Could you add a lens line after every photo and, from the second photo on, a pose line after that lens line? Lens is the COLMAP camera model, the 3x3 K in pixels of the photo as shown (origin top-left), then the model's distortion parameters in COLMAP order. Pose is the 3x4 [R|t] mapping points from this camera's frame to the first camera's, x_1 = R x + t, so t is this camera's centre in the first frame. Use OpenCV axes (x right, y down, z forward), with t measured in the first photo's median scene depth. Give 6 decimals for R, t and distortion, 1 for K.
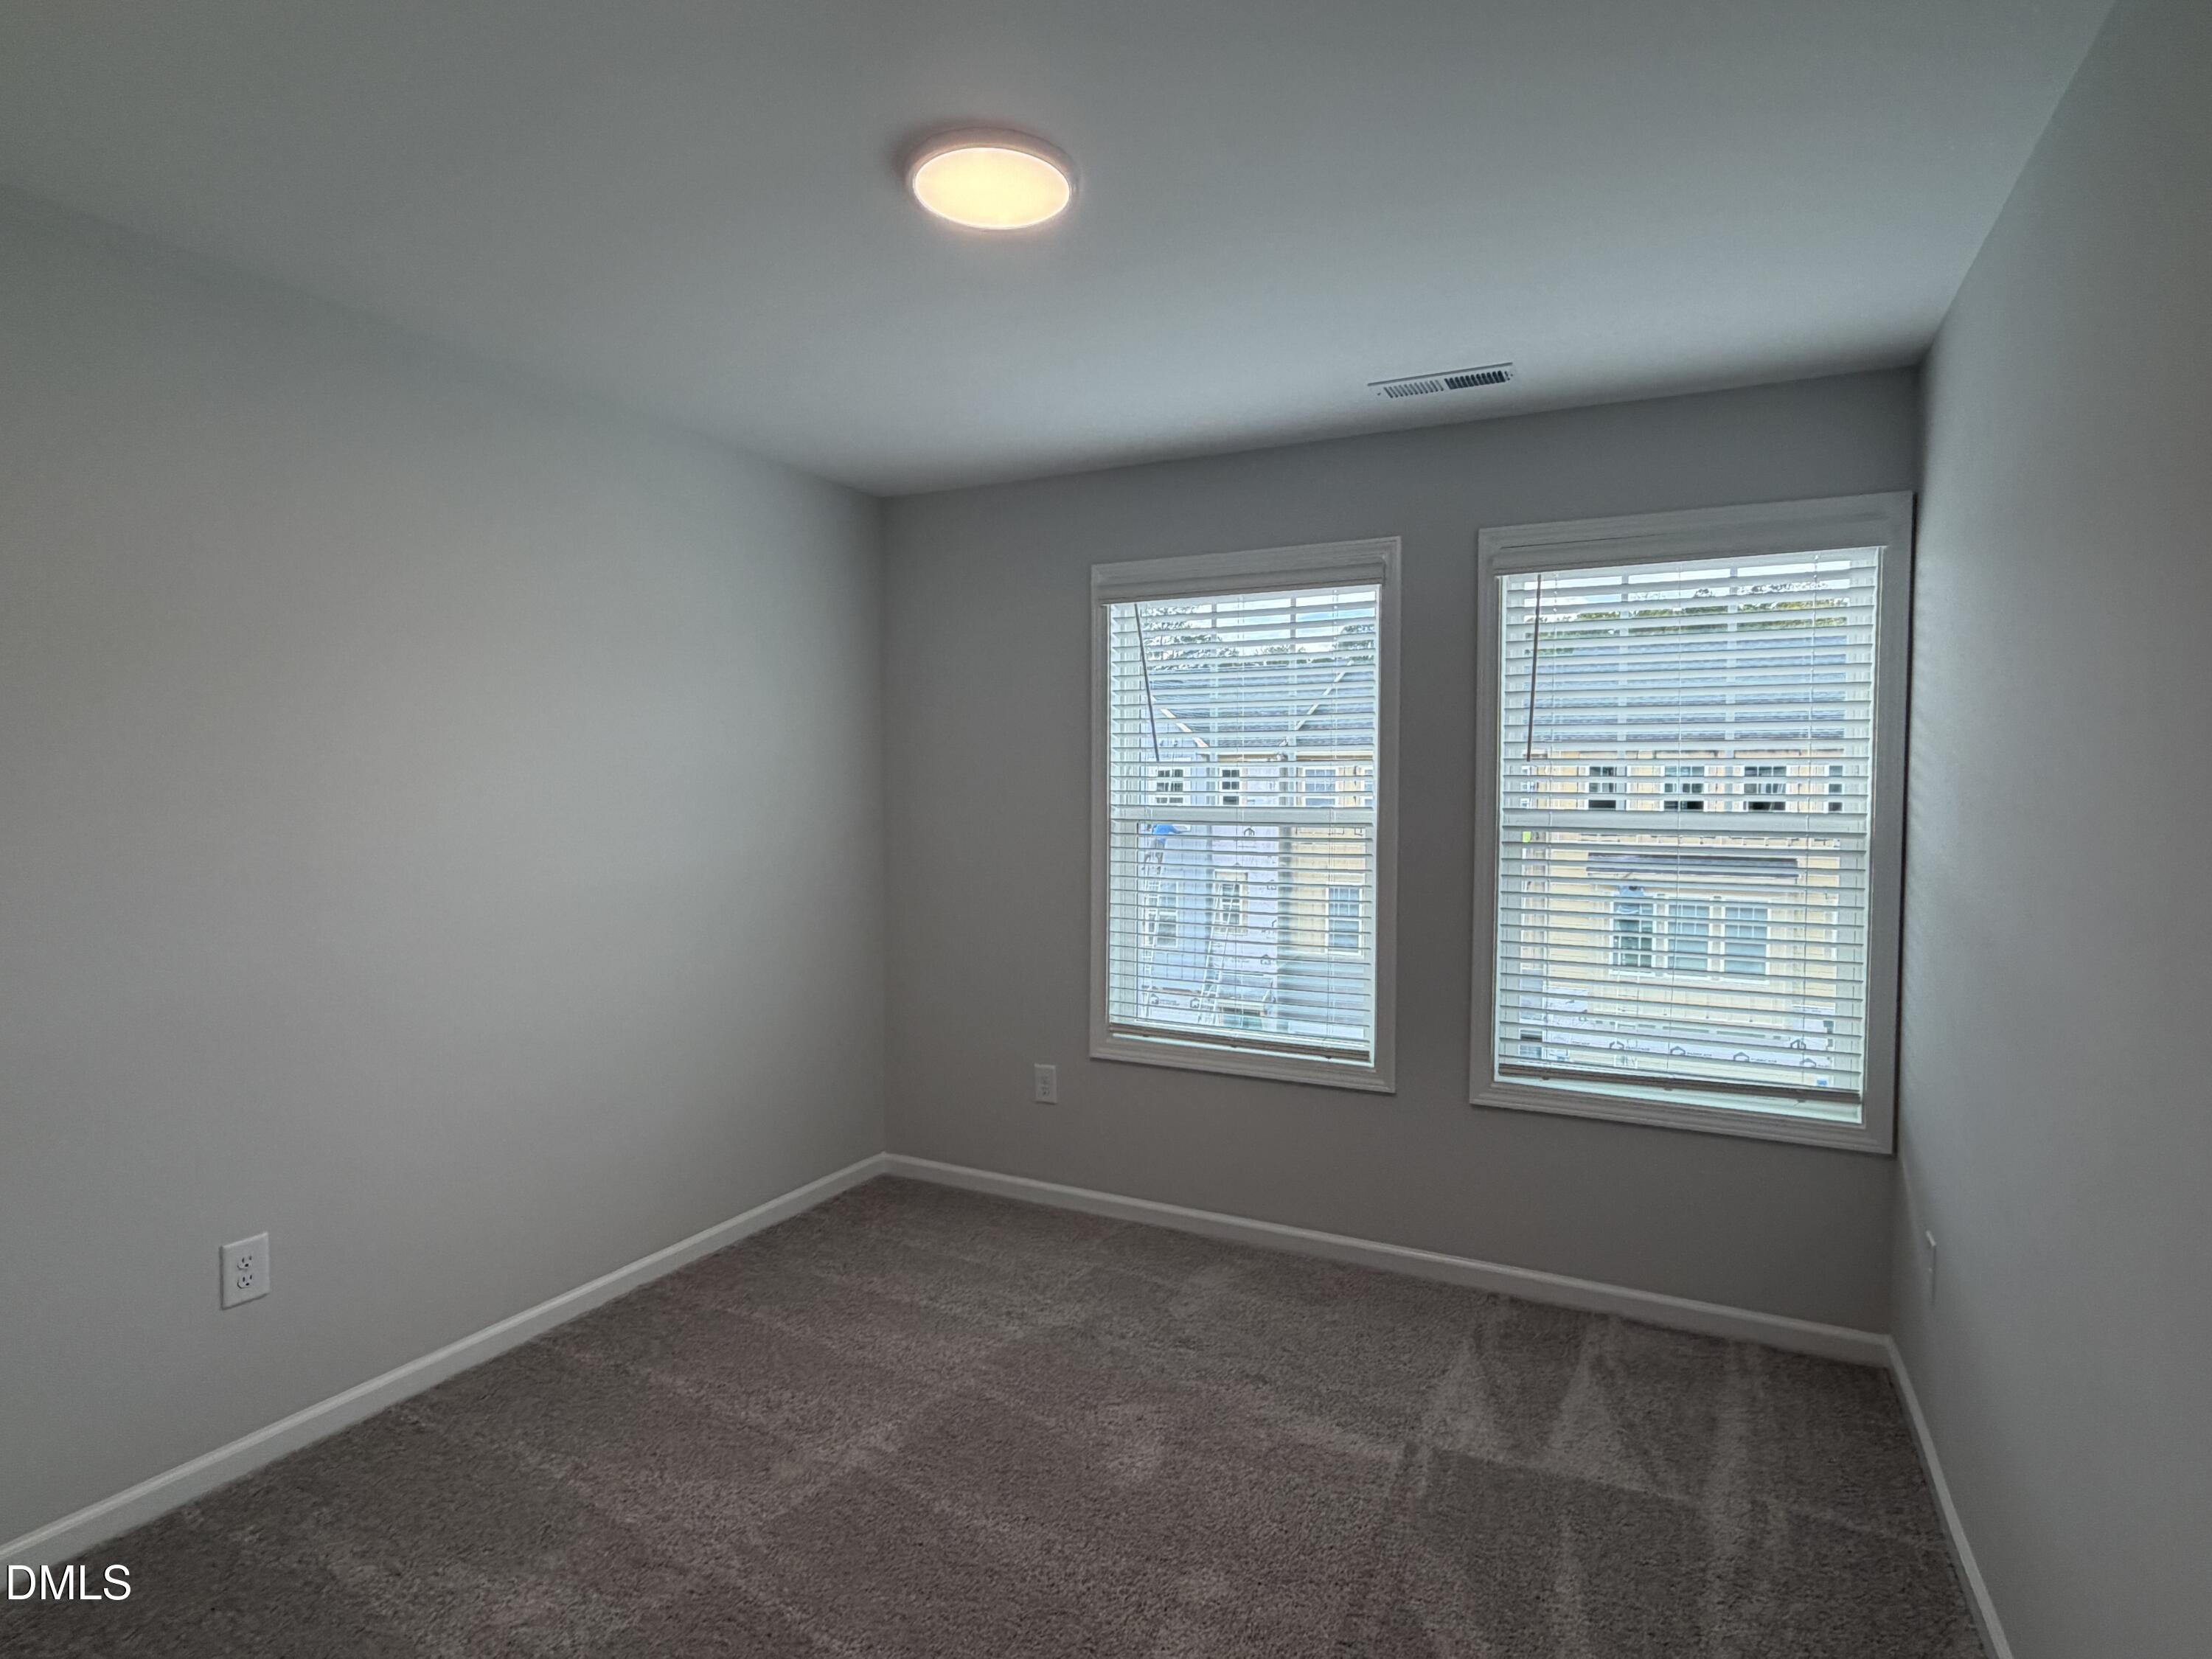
lens RADIAL K [[1318.7, 0, 1106.0], [0, 1318.7, 829.5], [0, 0, 1]] dist [-0.000309, 0.000175]
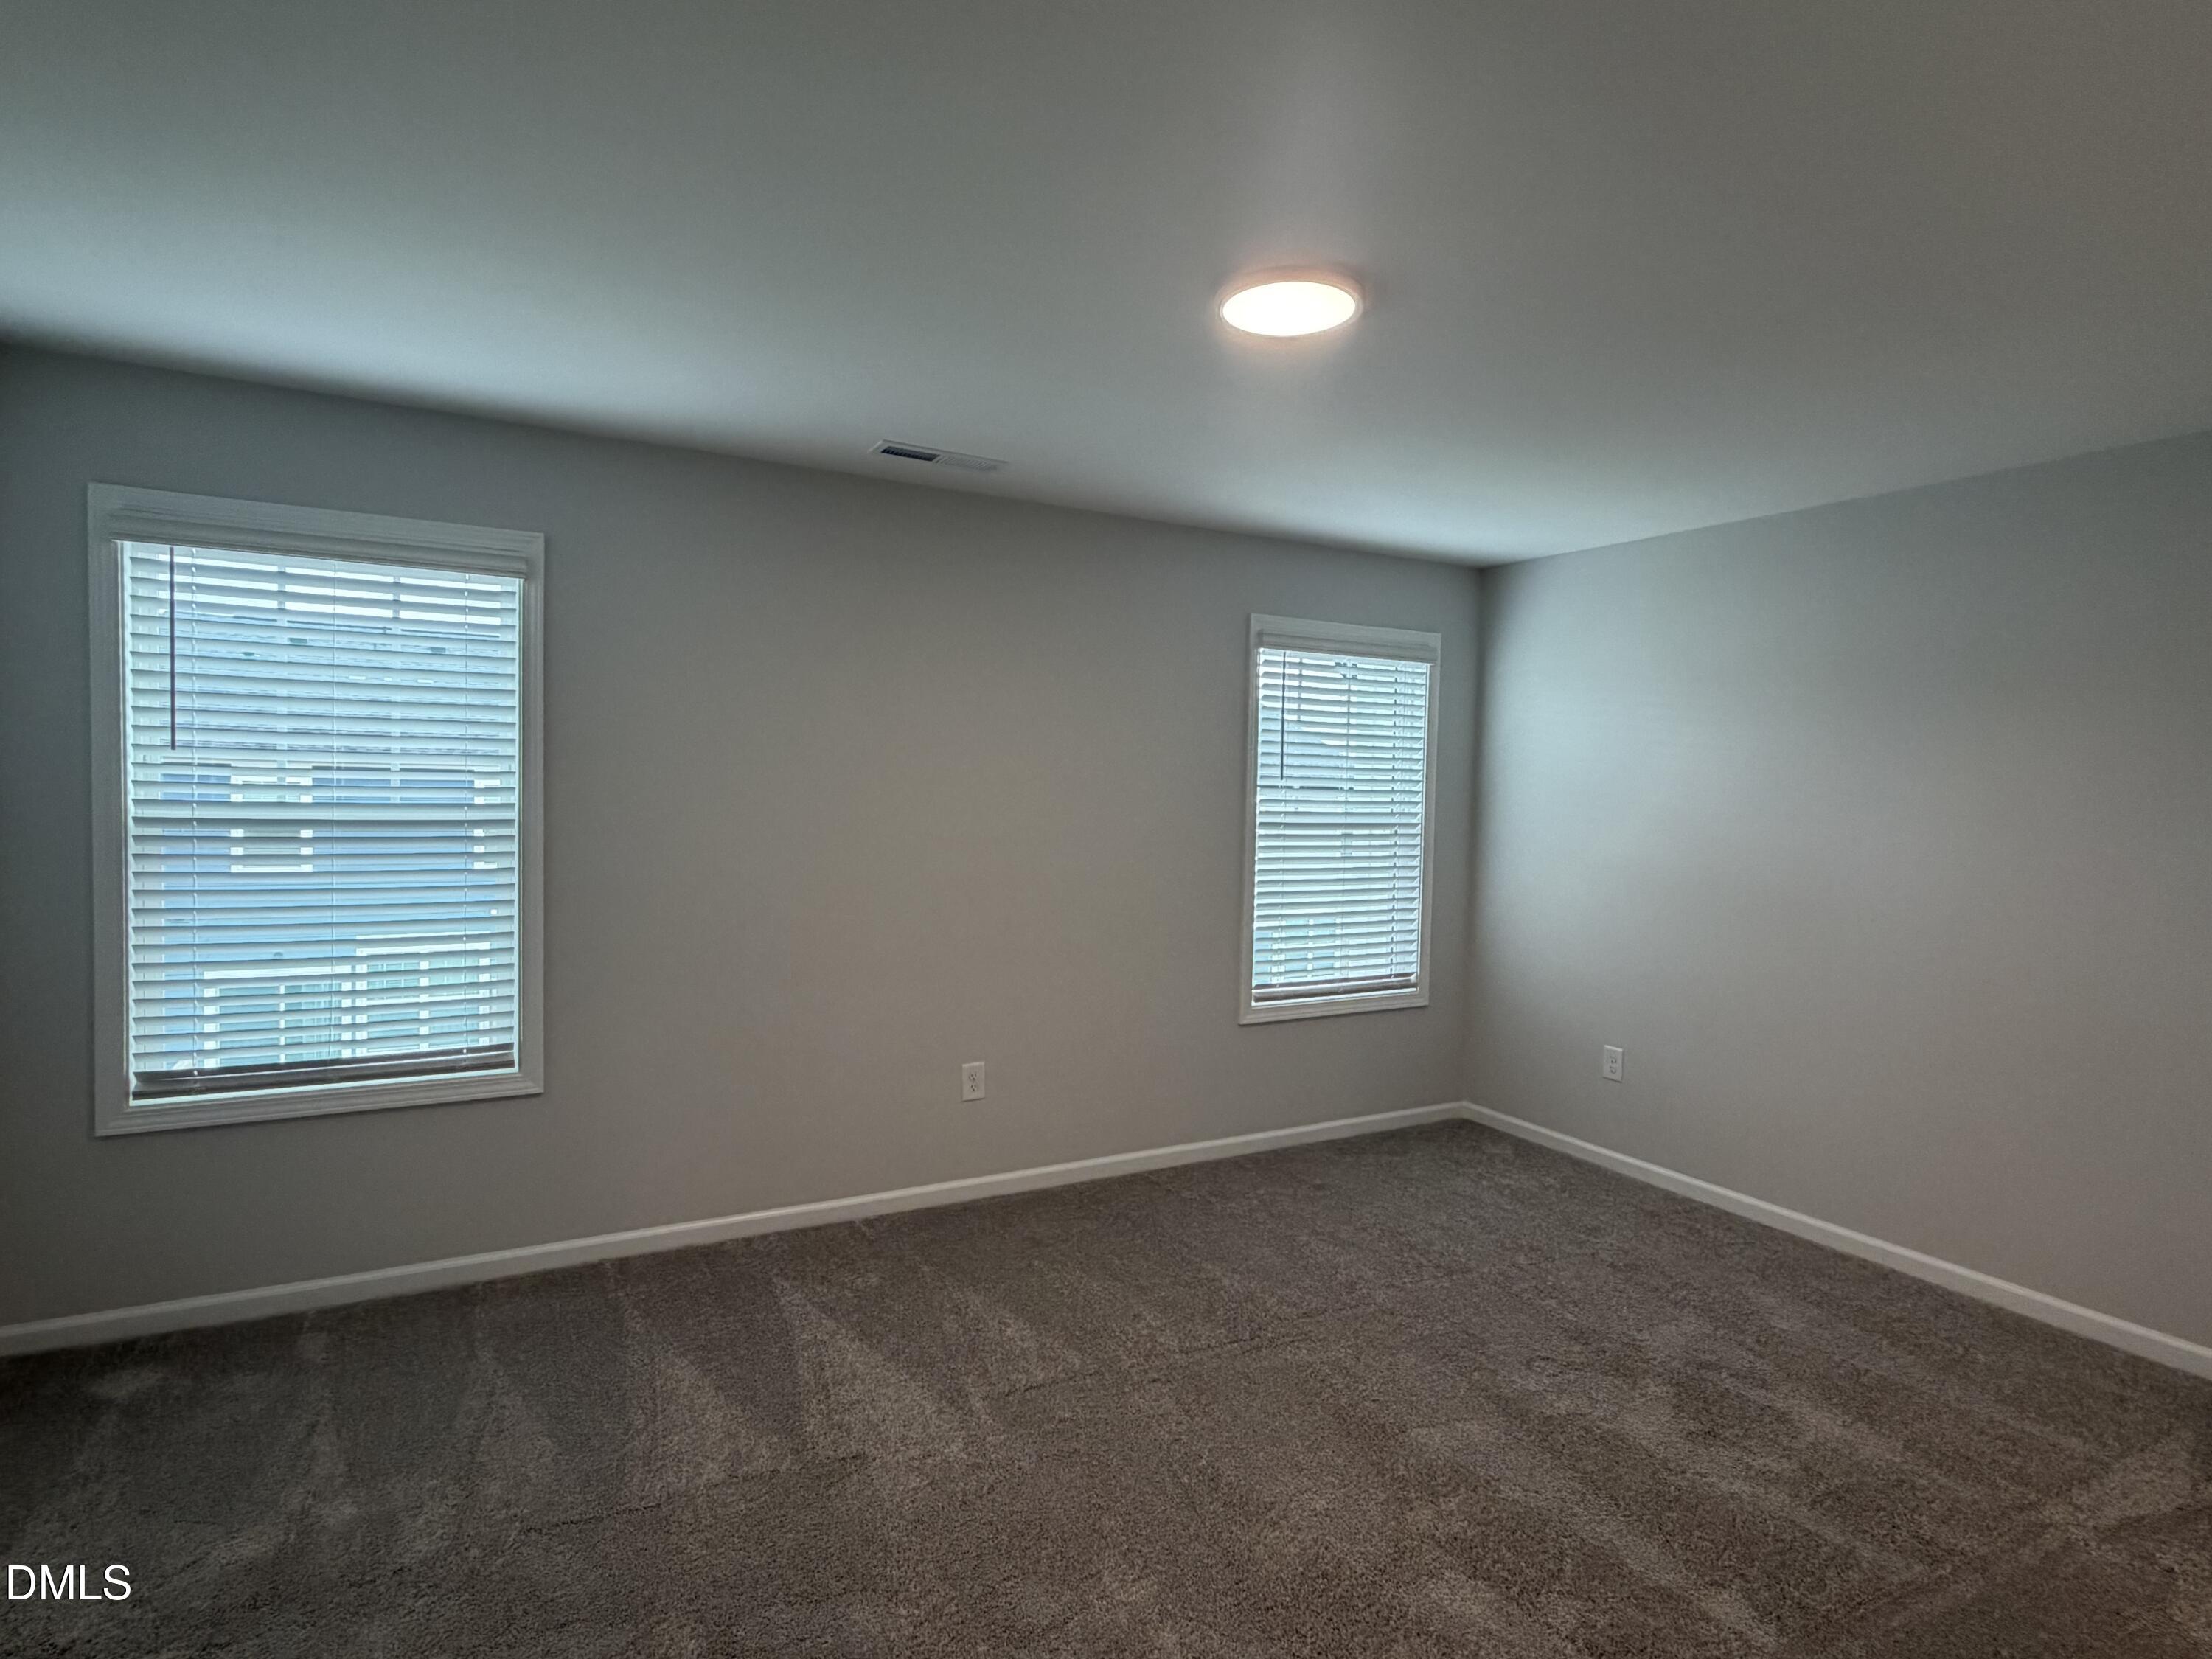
lens RADIAL K [[1161.5, 0, 1106.0], [0, 1161.5, 829.5], [0, 0, 1]] dist [0.002546, 0.000803]
pose [[0.522893, -0.022855, 0.852092, -0.307805], [0.014437, 0.999735, 0.017956, -0.007681], [-0.852276, 0.002912, 0.523084, 0.175977]]
